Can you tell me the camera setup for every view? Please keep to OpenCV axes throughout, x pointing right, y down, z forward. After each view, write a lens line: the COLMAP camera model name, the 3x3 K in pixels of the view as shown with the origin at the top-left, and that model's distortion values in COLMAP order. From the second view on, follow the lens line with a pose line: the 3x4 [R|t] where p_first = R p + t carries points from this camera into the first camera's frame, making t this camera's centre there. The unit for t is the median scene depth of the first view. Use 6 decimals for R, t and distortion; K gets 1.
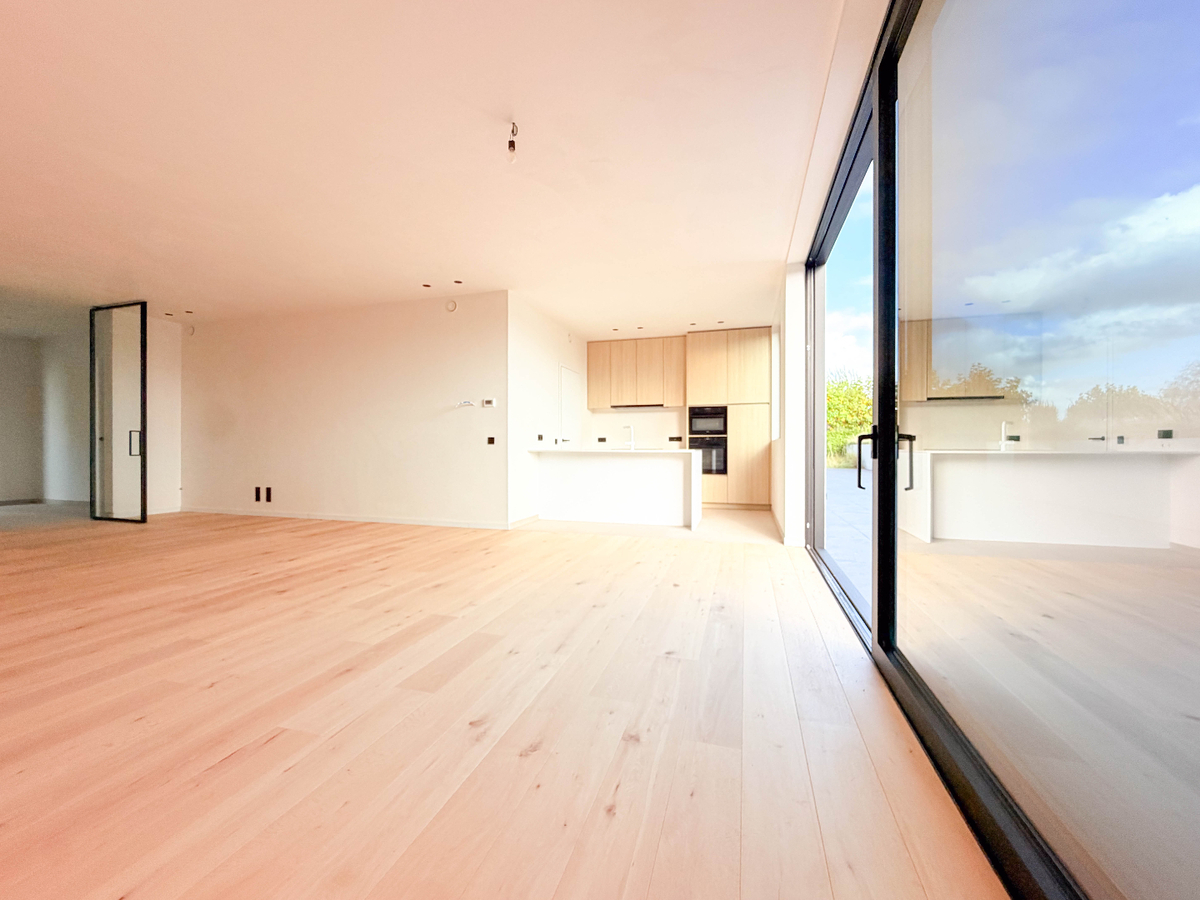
lens RADIAL K [[483.0, 0, 602.6], [0, 483.0, 448.5], [0, 0, 1]] dist [-0.001512, -0.000115]
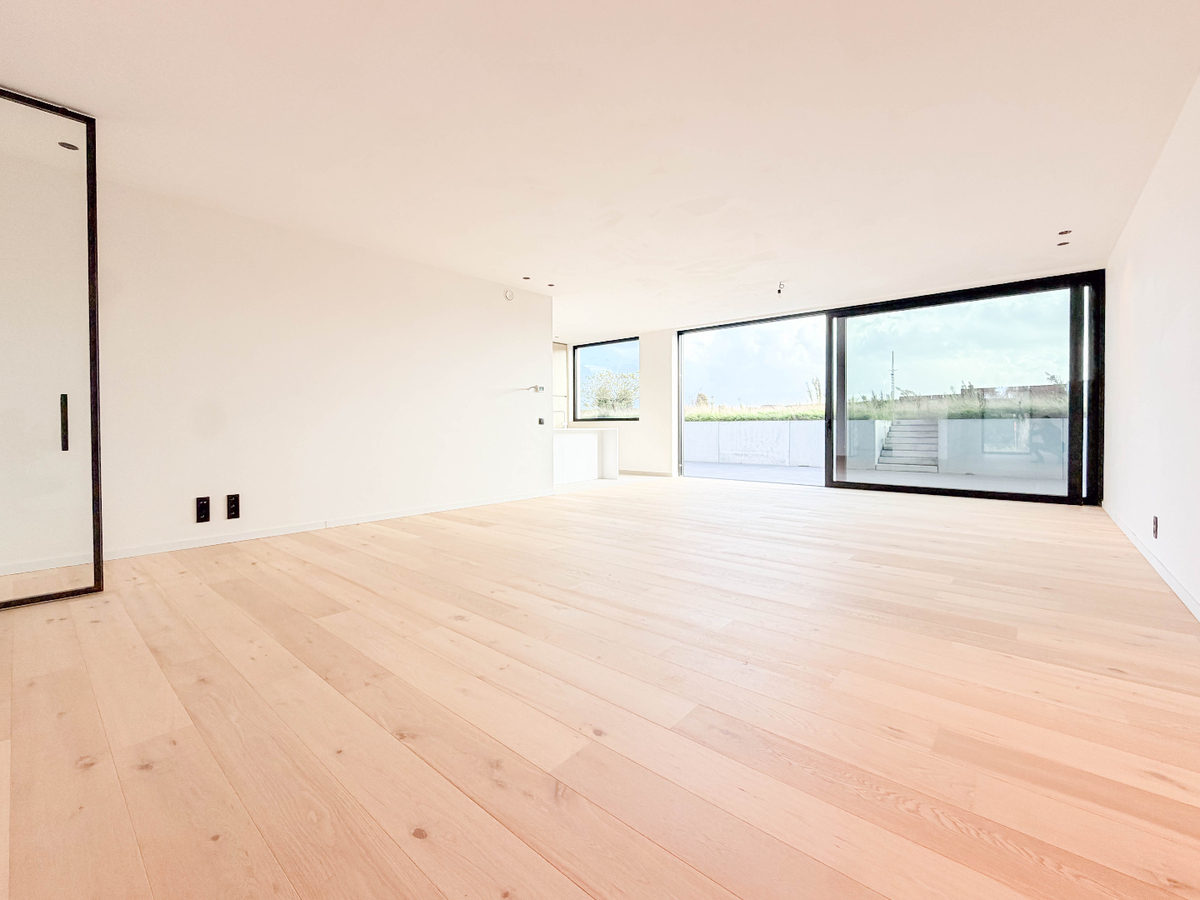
lens RADIAL K [[466.8, 0, 605.9], [0, 466.8, 432.7], [0, 0, 1]] dist [-0.001577, -0.000060]
pose [[0.433224, -0.015487, 0.901153, -1.216360], [0.007714, 0.999879, 0.013475, -0.002305], [-0.901253, 0.001114, 0.433291, 0.386312]]
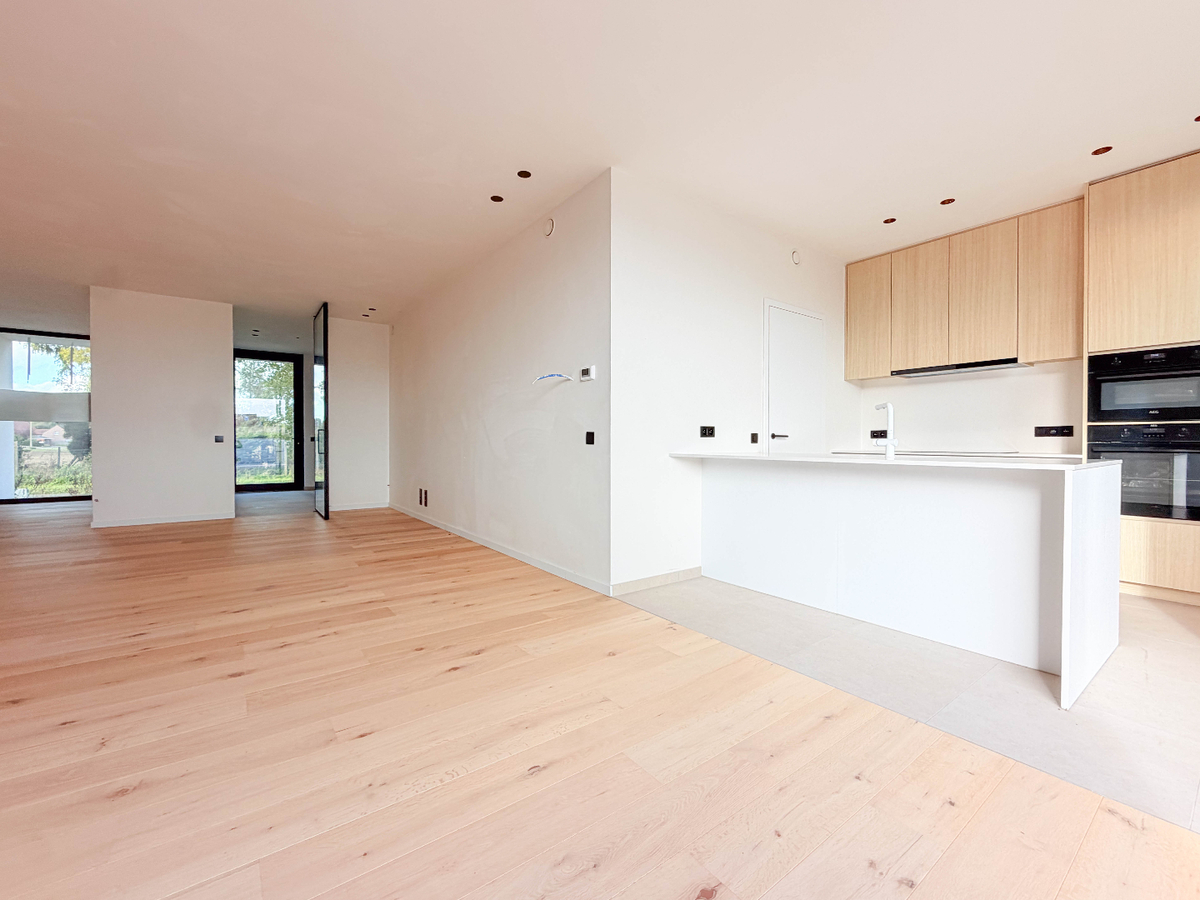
lens RADIAL K [[484.0, 0, 600.9], [0, 484.0, 445.1], [0, 0, 1]] dist [-0.001876, -0.000081]
pose [[0.788869, 0.005665, -0.614536, 0.145205], [-0.003668, 0.999983, 0.004510, -0.010806], [0.614551, -0.001304, 0.788876, 0.570755]]
